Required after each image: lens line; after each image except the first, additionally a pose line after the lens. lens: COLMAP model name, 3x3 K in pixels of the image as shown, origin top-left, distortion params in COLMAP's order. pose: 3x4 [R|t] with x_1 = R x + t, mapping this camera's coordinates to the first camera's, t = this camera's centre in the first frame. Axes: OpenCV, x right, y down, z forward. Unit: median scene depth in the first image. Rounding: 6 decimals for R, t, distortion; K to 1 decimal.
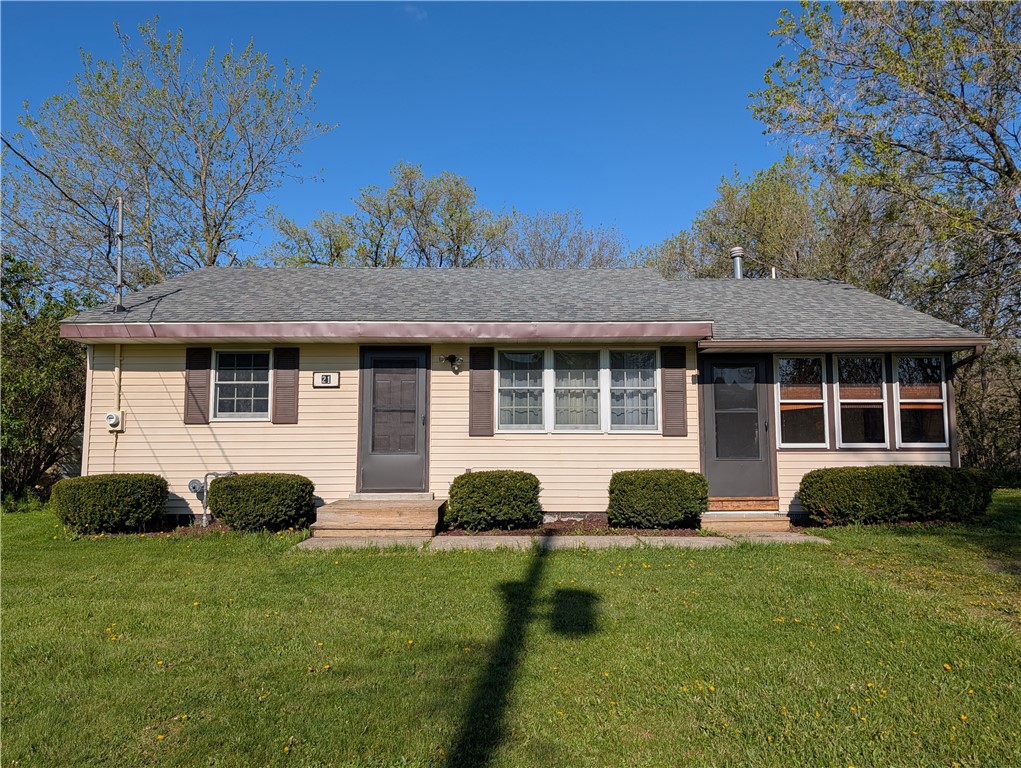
lens RADIAL K [[747.7, 0, 510.5], [0, 747.7, 384.0], [0, 0, 1]] dist [0.027219, -0.001350]
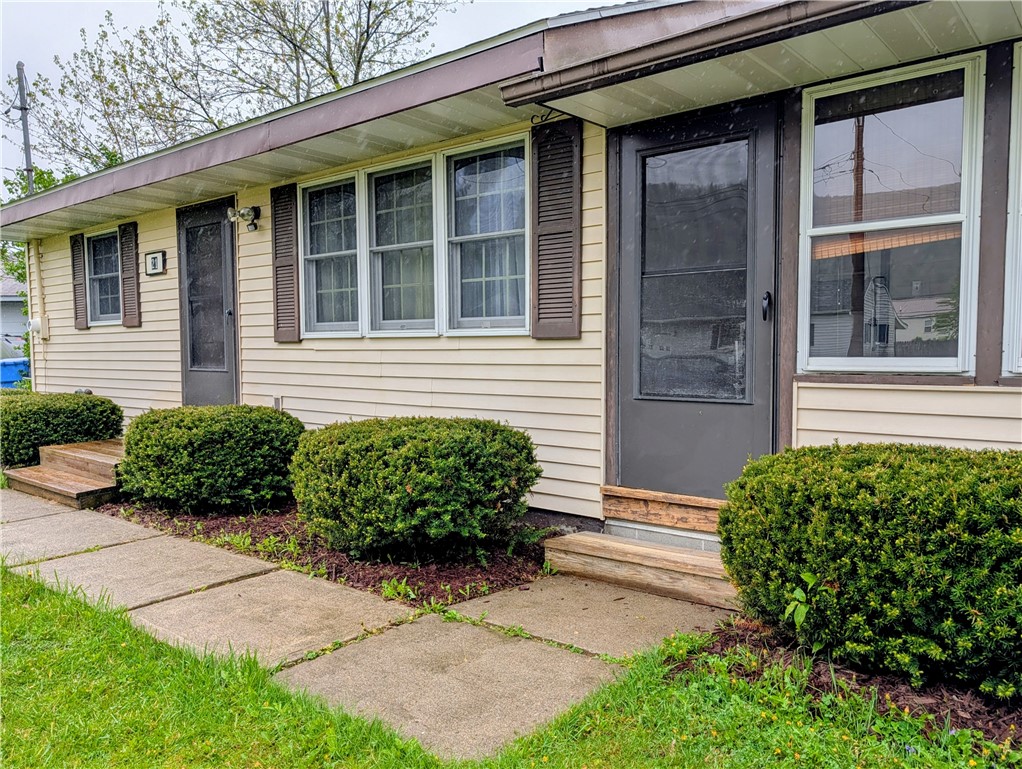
lens RADIAL K [[748.5, 0, 511.0], [0, 748.5, 384.5], [0, 0, 1]] dist [0.027219, -0.001350]
pose [[0.787755, 0.025674, -0.615453, 0.457158], [0.068939, 0.989180, 0.129503, 0.036809], [0.612118, -0.144445, 0.777462, 0.637245]]
